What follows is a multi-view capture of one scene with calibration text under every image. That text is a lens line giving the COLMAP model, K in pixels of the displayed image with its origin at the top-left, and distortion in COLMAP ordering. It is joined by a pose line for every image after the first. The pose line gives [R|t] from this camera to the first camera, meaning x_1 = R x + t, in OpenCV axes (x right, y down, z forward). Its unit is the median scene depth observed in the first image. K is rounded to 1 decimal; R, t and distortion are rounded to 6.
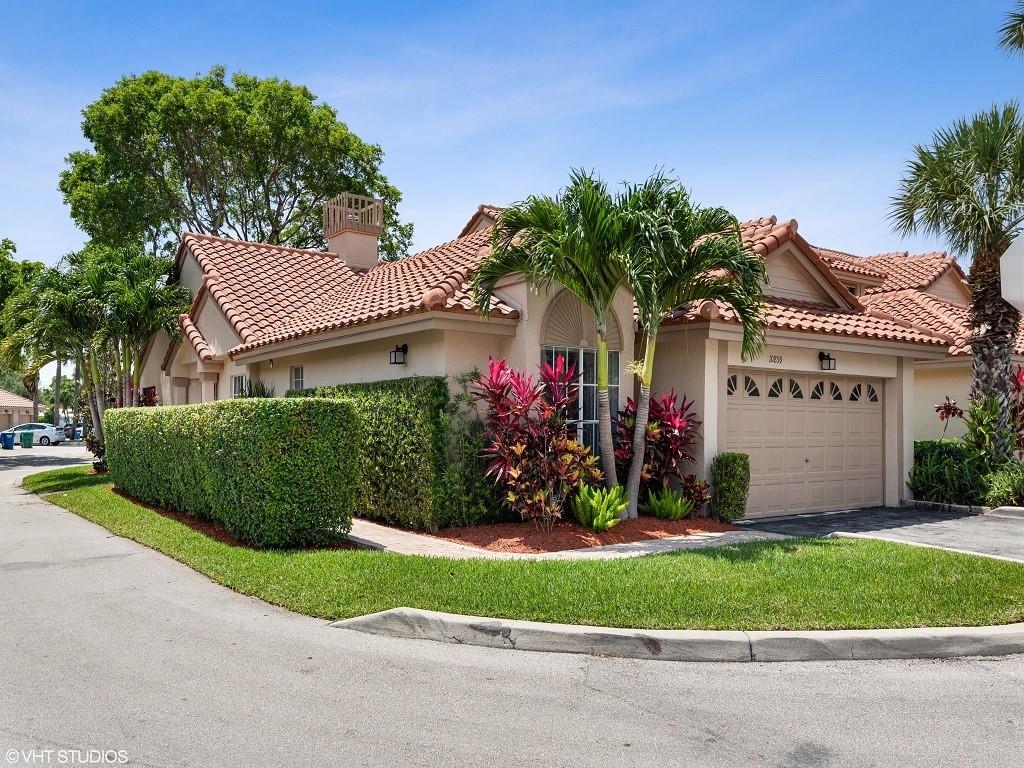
lens RADIAL K [[773.9, 0, 512.0], [0, 773.9, 384.0], [0, 0, 1]] dist [-0.073588, 0.124319]
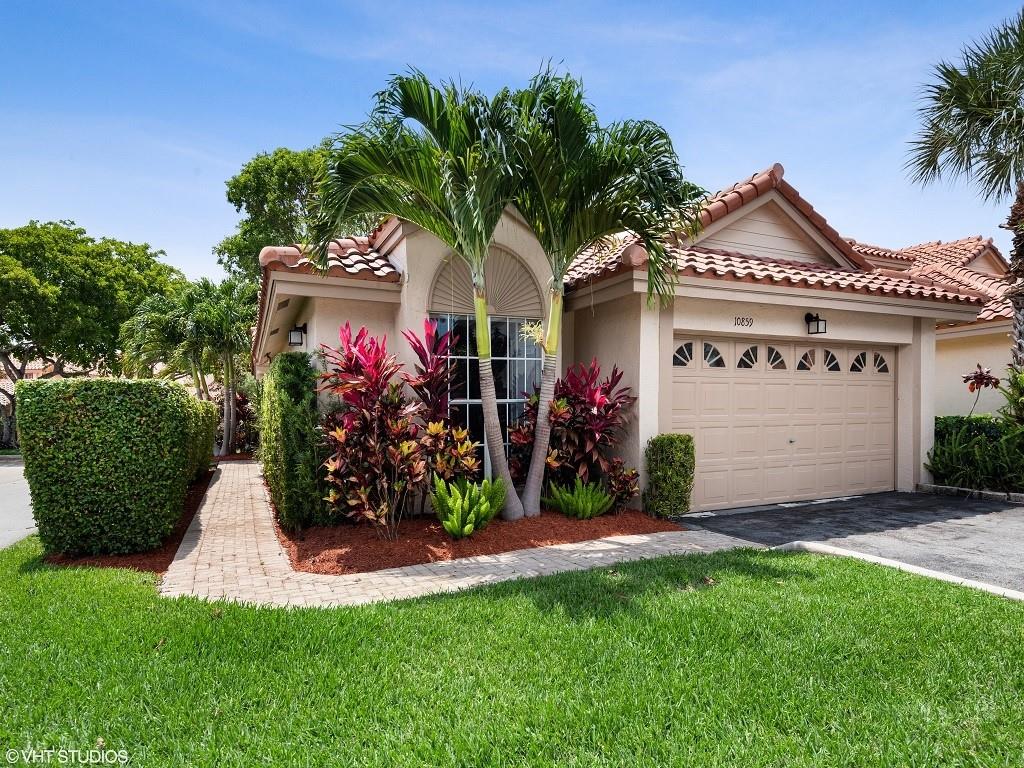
lens RADIAL K [[563.1, 0, 508.5], [0, 563.1, 416.2], [0, 0, 1]] dist [0.001882, 0.000368]
pose [[0.983150, -0.022474, -0.181415, 0.184907], [0.032605, 0.998059, 0.053058, 0.027460], [0.179871, -0.058079, 0.981974, 0.317706]]
